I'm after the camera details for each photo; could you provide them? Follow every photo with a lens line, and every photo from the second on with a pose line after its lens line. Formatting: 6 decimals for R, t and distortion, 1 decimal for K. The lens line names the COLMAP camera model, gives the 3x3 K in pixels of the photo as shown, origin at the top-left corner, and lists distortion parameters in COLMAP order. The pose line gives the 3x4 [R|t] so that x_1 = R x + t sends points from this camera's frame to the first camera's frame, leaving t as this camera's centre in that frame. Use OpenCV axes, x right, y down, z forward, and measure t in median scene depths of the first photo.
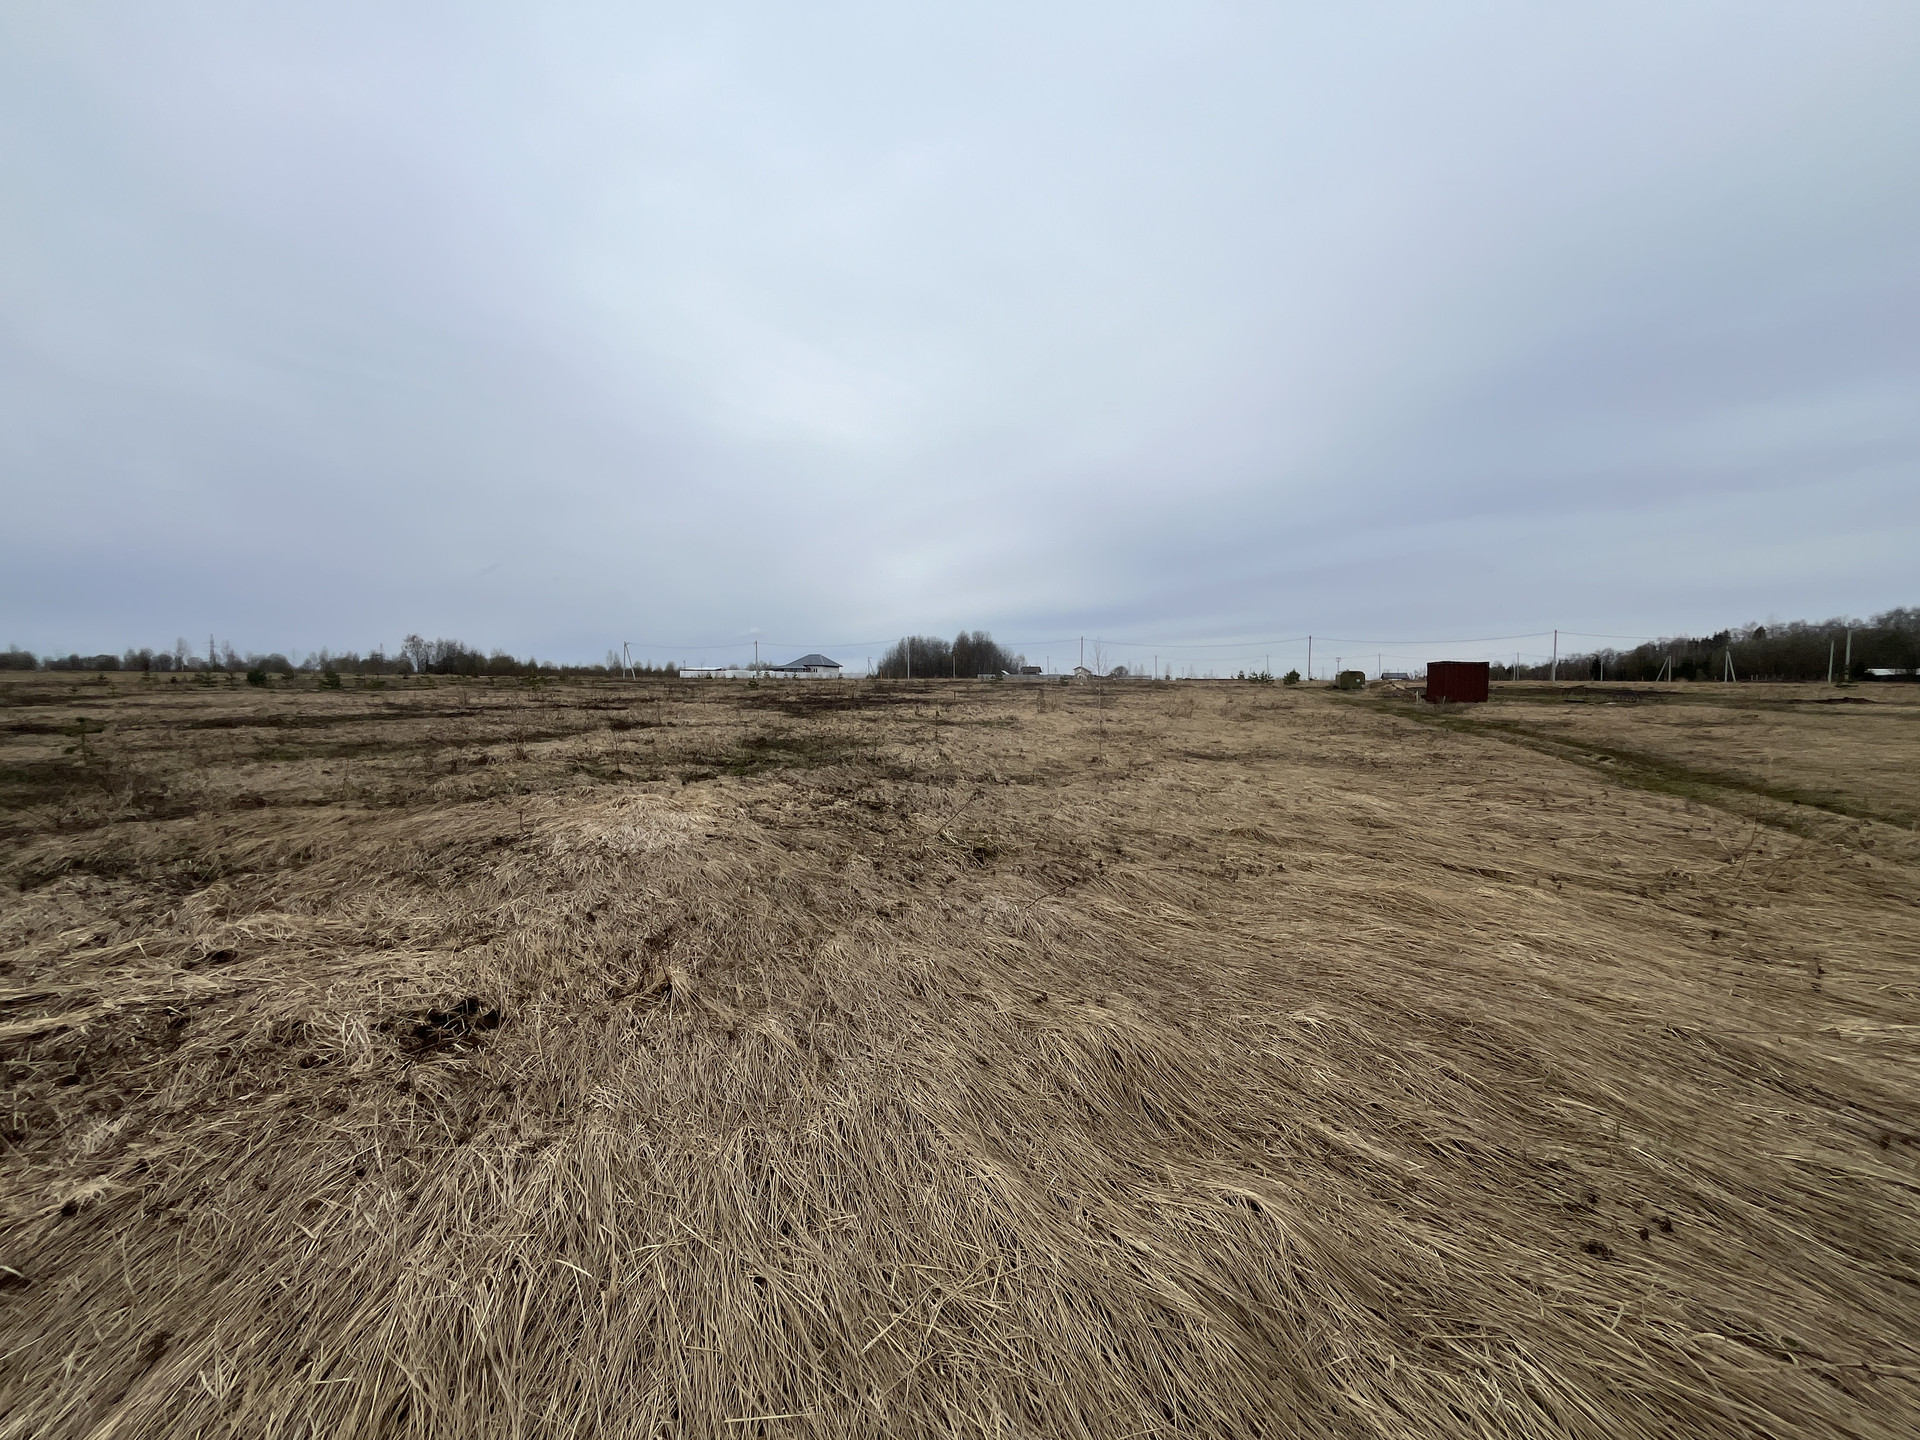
lens RADIAL K [[774.6, 0, 964.4], [0, 774.6, 714.4], [0, 0, 1]] dist [-0.009165, -0.000761]
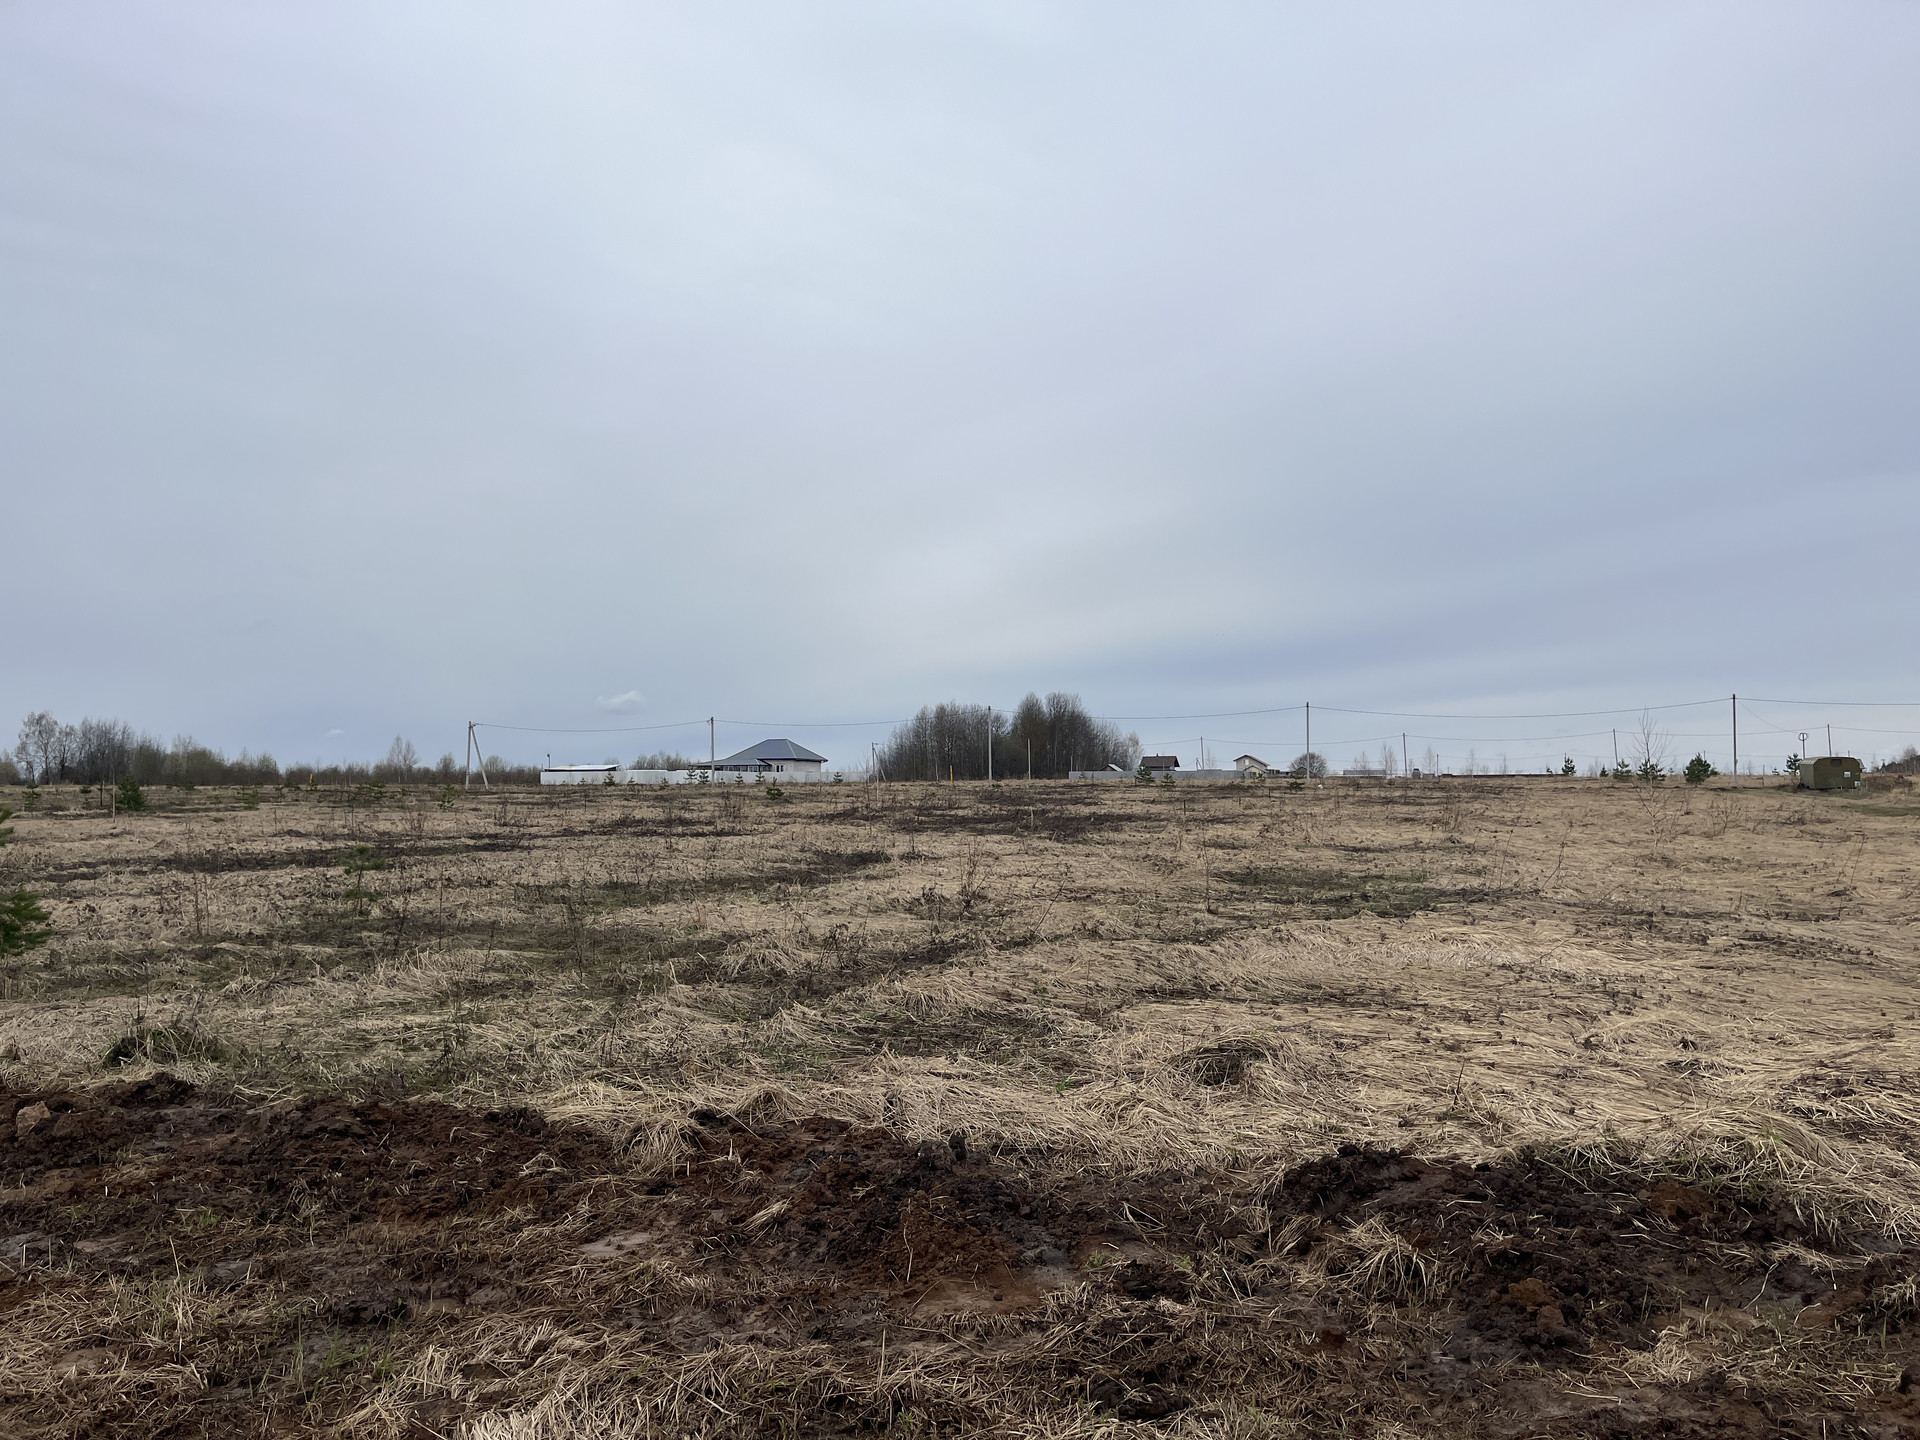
lens RADIAL K [[1435.7, 0, 967.8], [0, 1435.7, 725.3], [0, 0, 1]] dist [0.063794, -0.091523]
pose [[0.999800, -0.013528, -0.014727, -0.299032], [0.012239, 0.996362, -0.084334, 0.004692], [0.015815, 0.084137, 0.996329, -0.135841]]
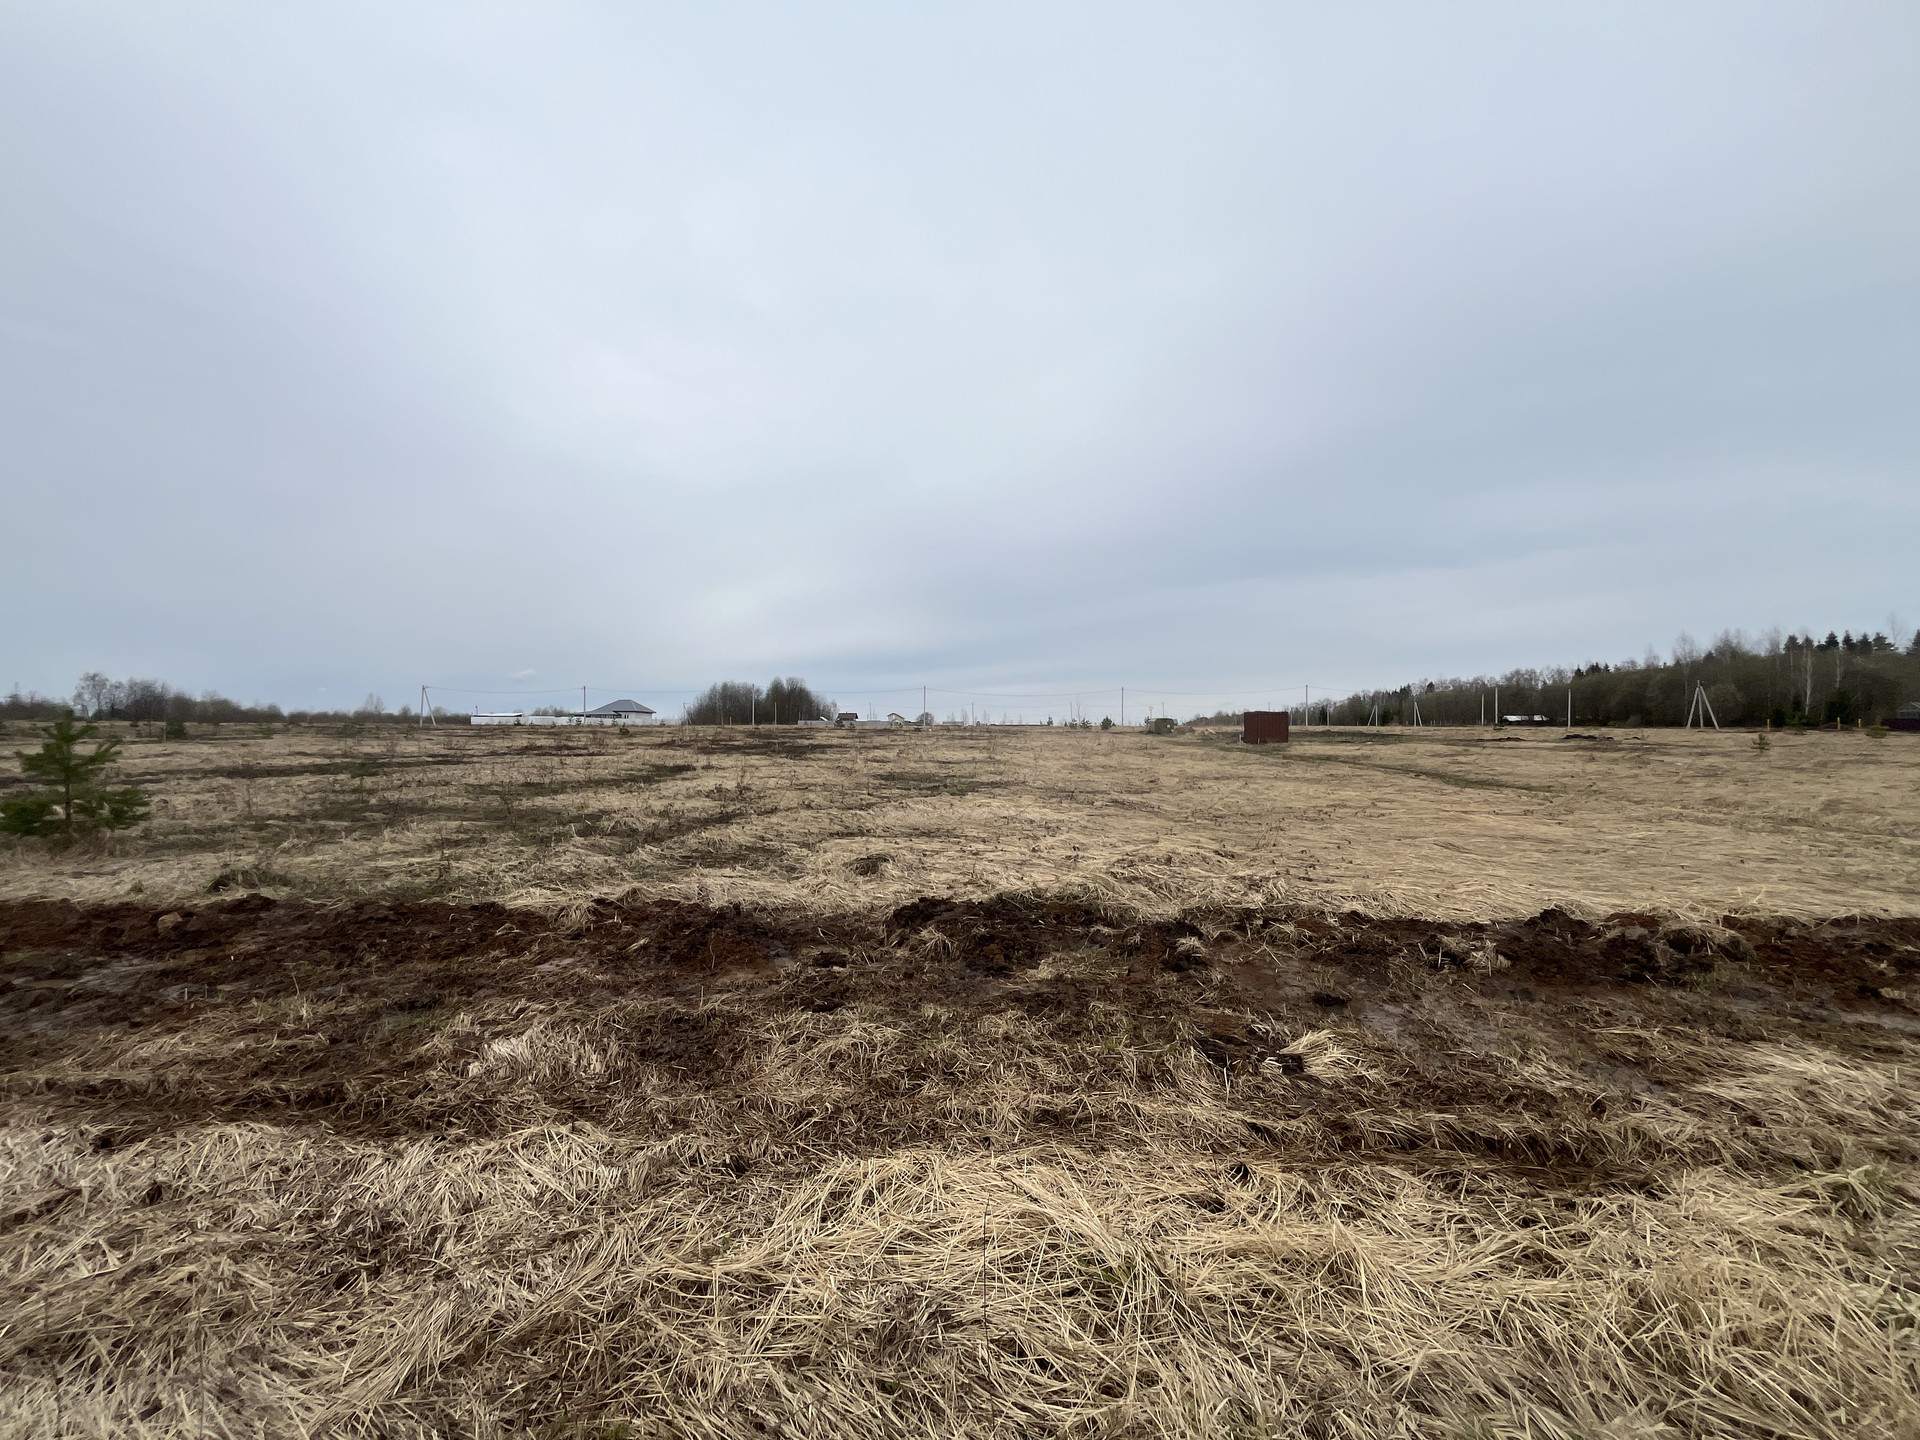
lens RADIAL K [[774.6, 0, 966.4], [0, 774.6, 722.9], [0, 0, 1]] dist [-0.009165, -0.000761]
pose [[0.963931, -0.001508, 0.266149, -0.299810], [0.014317, 0.998830, -0.046193, 0.004711], [-0.265768, 0.048338, 0.962825, -0.165542]]
